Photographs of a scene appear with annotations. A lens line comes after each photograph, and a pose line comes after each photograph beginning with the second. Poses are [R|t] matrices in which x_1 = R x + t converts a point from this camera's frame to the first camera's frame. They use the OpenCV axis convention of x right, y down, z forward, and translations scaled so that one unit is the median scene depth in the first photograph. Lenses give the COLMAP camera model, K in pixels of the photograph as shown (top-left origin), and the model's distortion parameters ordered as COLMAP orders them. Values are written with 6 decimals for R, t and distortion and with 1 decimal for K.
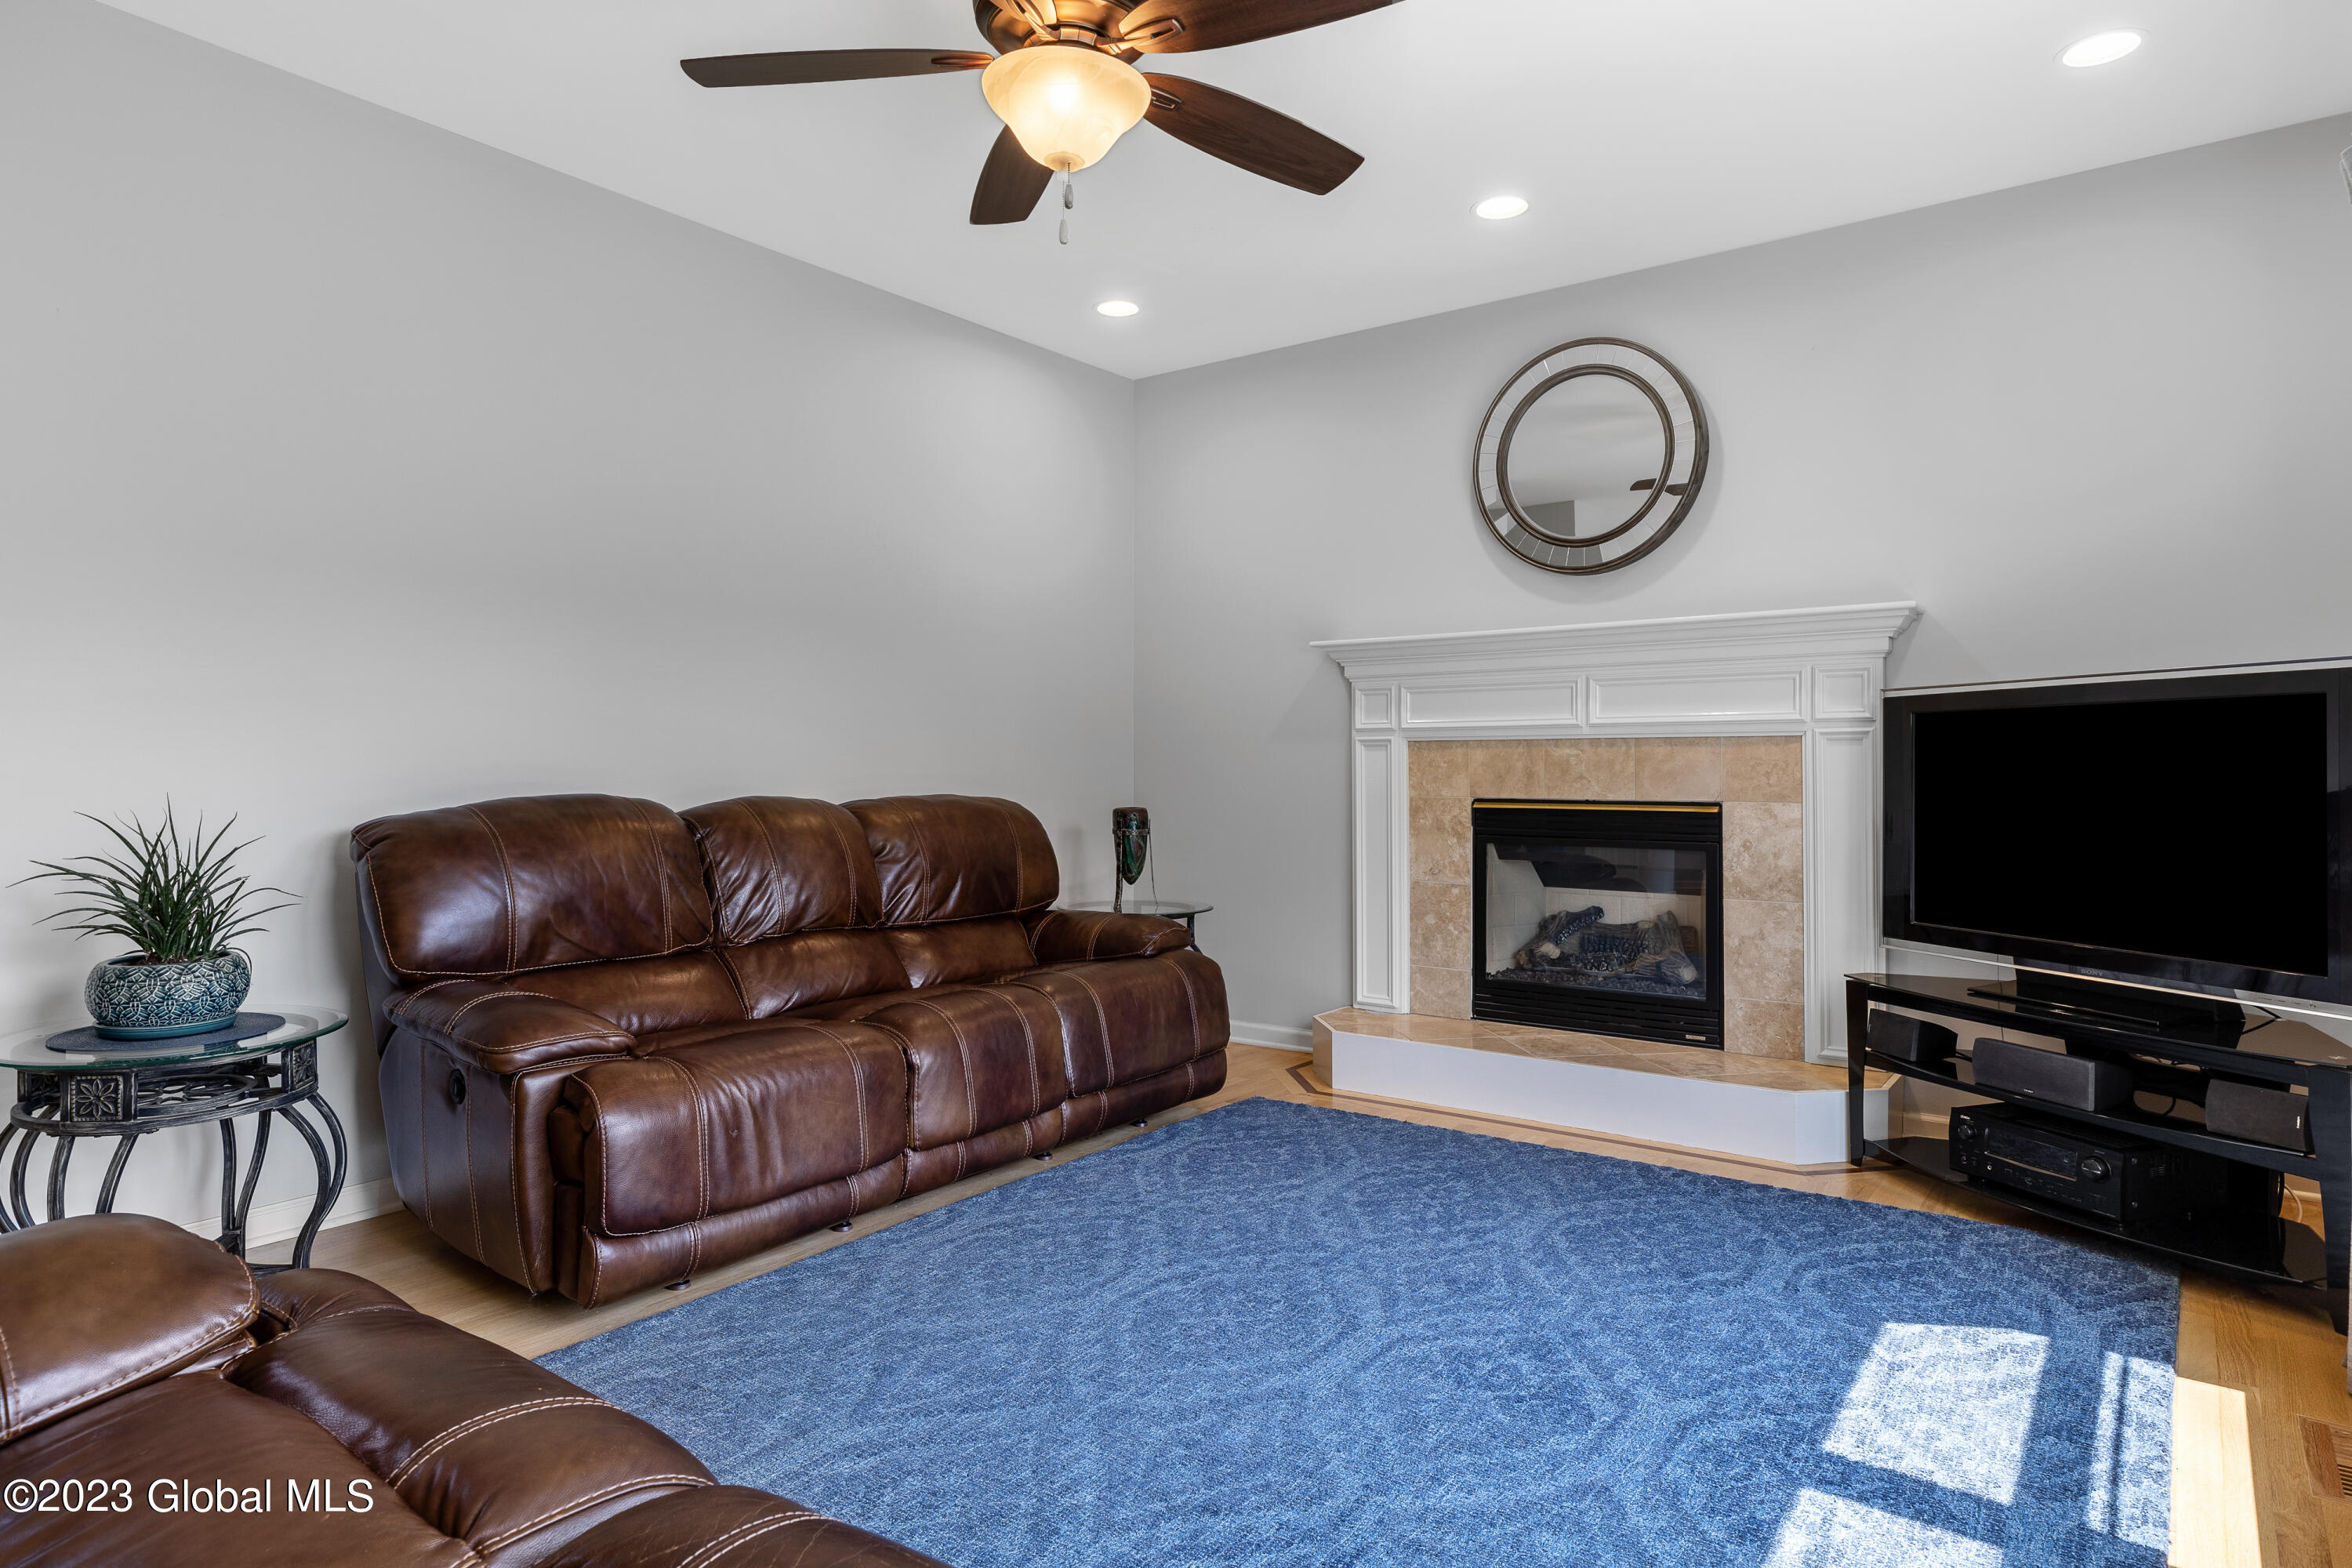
lens RADIAL K [[1387.7, 0, 1179.5], [0, 1387.7, 771.2], [0, 0, 1]] dist [0.004547, 0.000456]
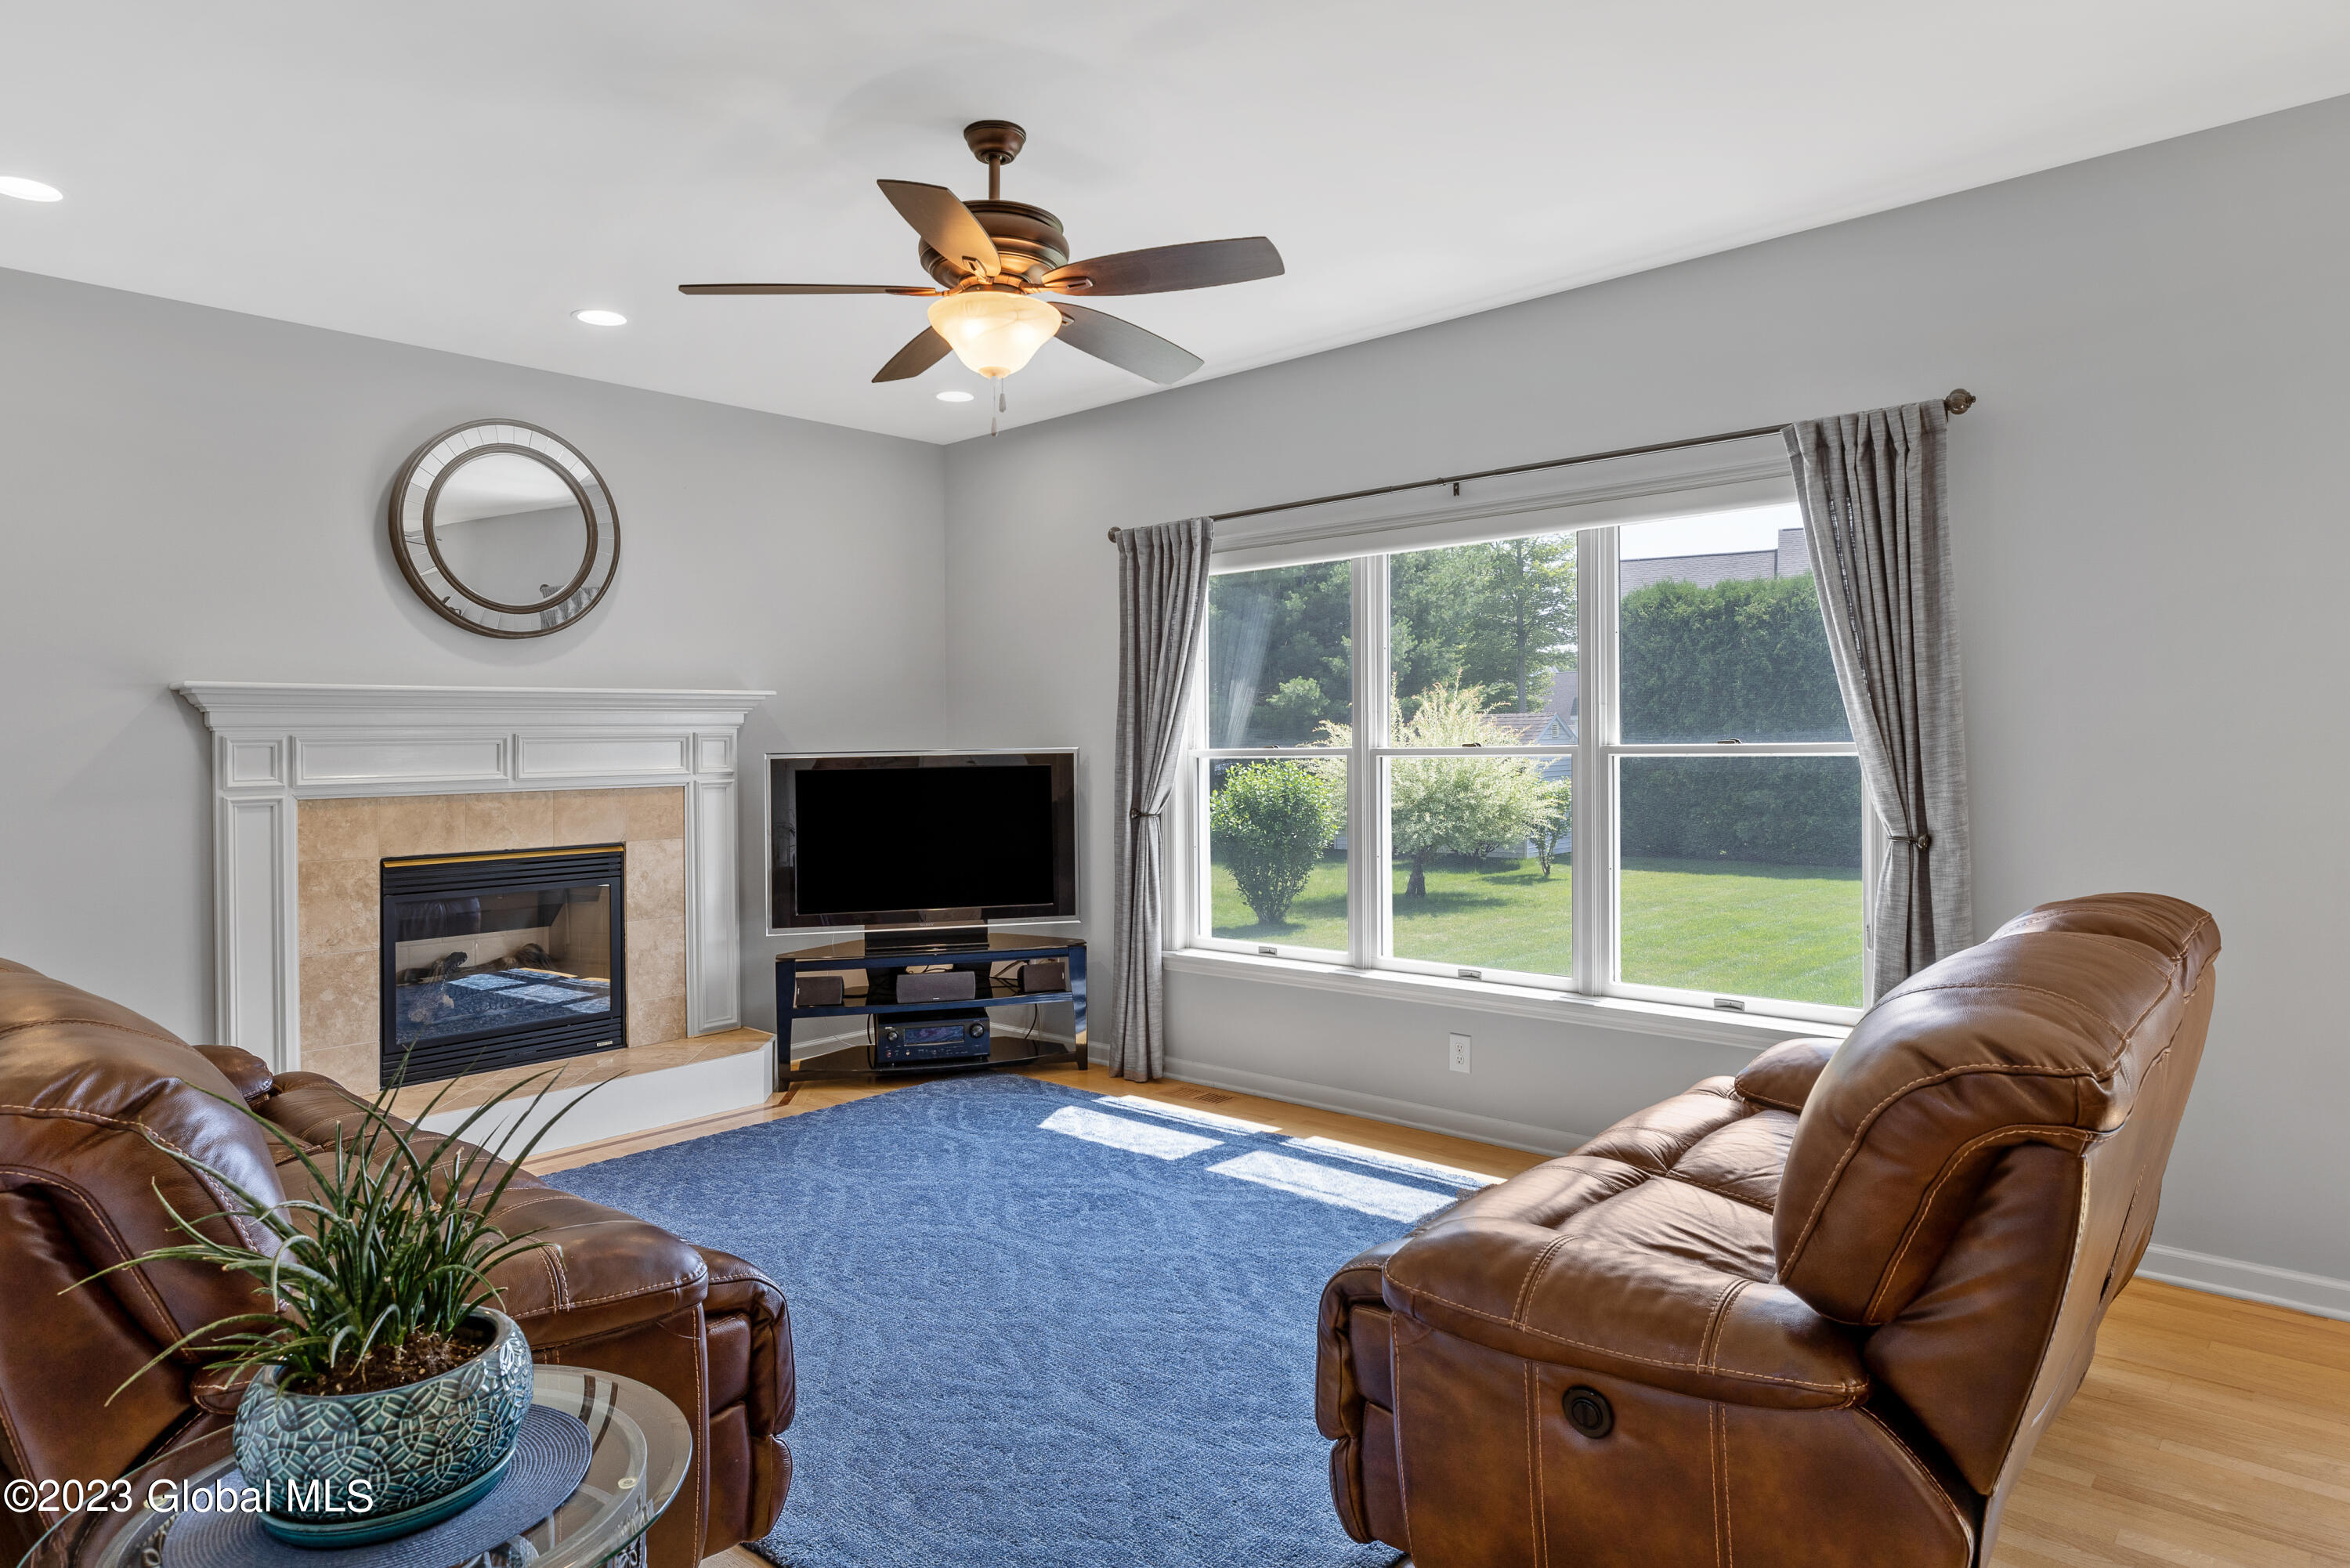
lens RADIAL K [[1386.5, 0, 1191.0], [0, 1386.5, 769.0], [0, 0, 1]] dist [0.004547, 0.000456]
pose [[0.072431, -0.019244, 0.997188, -0.781439], [0.016700, 0.999697, 0.018079, -0.055339], [-0.997234, 0.015344, 0.072731, 0.425314]]
